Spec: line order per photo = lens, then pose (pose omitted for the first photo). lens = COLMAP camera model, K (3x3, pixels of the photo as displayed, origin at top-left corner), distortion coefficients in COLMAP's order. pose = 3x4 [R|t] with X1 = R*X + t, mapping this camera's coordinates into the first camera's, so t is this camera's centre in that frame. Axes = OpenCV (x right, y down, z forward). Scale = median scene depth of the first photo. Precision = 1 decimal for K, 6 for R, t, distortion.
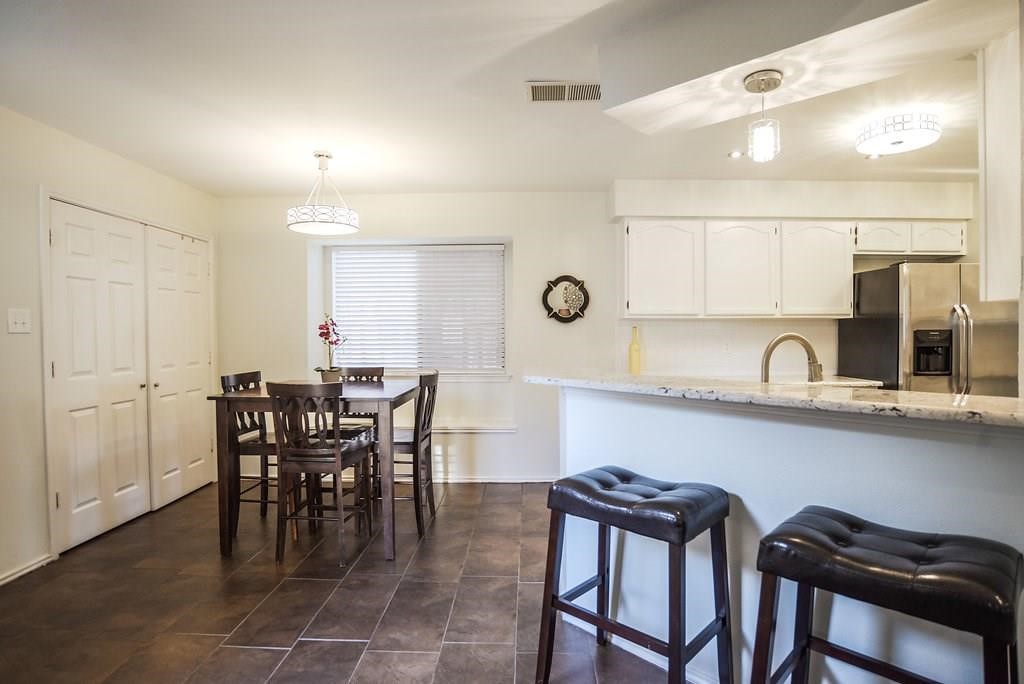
lens RADIAL K [[538.6, 0, 512.0], [0, 538.6, 342.0], [0, 0, 1]] dist [-0.034712, 0.002746]
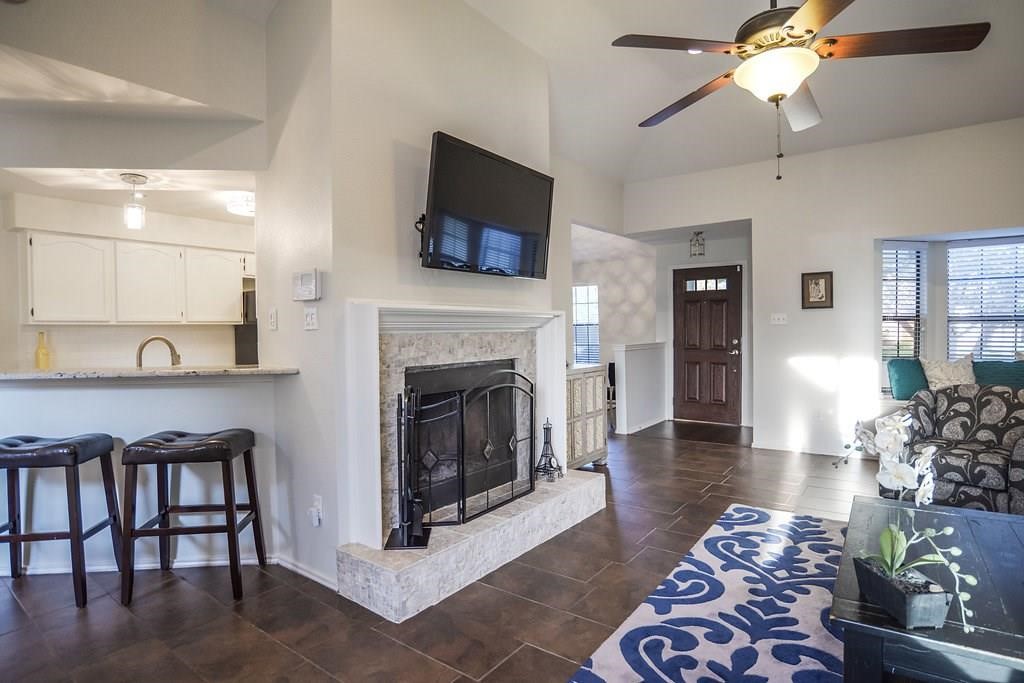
lens RADIAL K [[538.6, 0, 512.0], [0, 538.6, 341.5], [0, 0, 1]] dist [-0.034712, 0.002746]
pose [[0.585145, -0.021583, 0.810642, -0.144938], [0.026562, 0.999619, 0.007442, 0.014833], [-0.810494, 0.017177, 0.585495, -0.765475]]
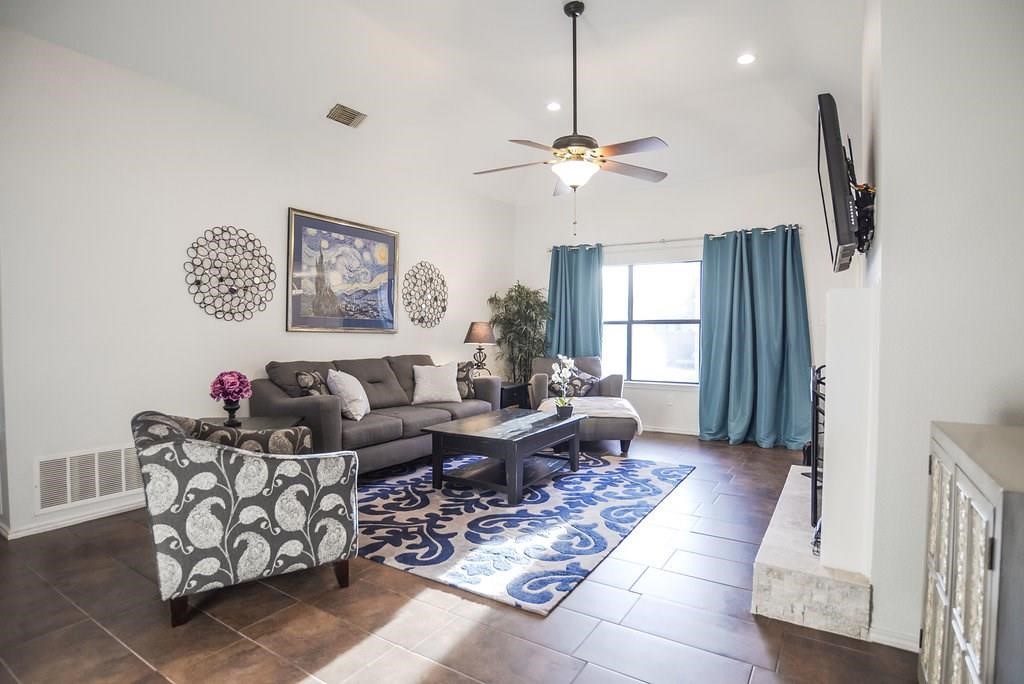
lens RADIAL K [[538.6, 0, 512.0], [0, 538.6, 342.0], [0, 0, 1]] dist [-0.034712, 0.002746]
pose [[-0.514384, 0.013011, -0.857461, 2.899445], [-0.020793, 0.999402, 0.027639, 0.021425], [0.857308, 0.032046, -0.513806, 0.242900]]
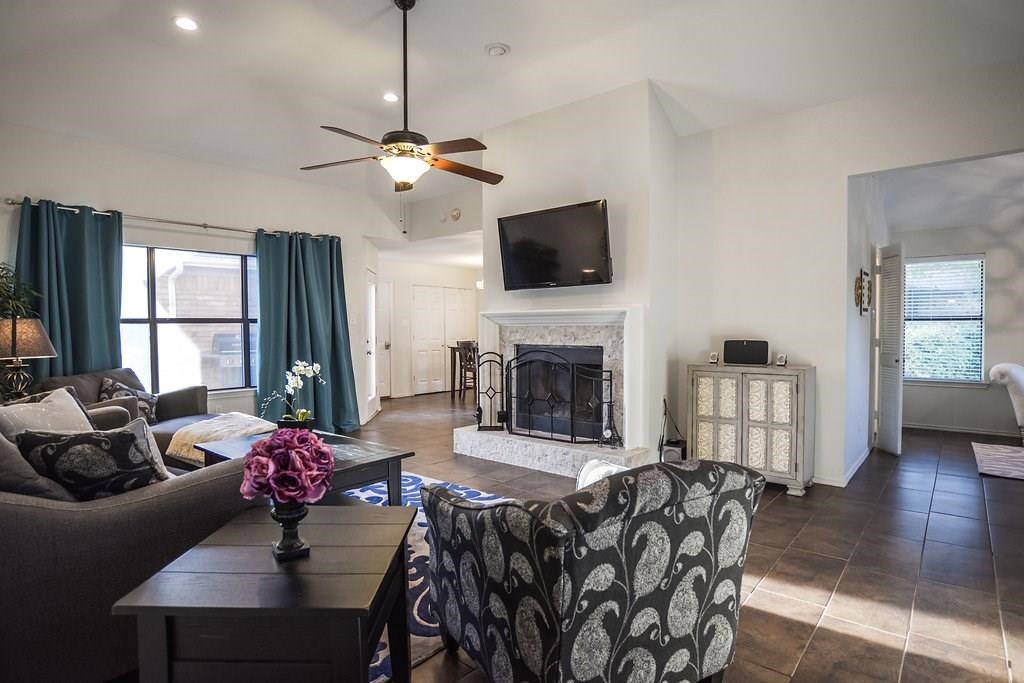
lens RADIAL K [[538.6, 0, 512.0], [0, 538.6, 341.5], [0, 0, 1]] dist [-0.034712, 0.002746]
pose [[0.770860, 0.013698, -0.636857, 2.610117], [-0.002508, 0.999826, 0.018470, 0.024565], [0.637000, -0.012640, 0.770761, -1.779140]]
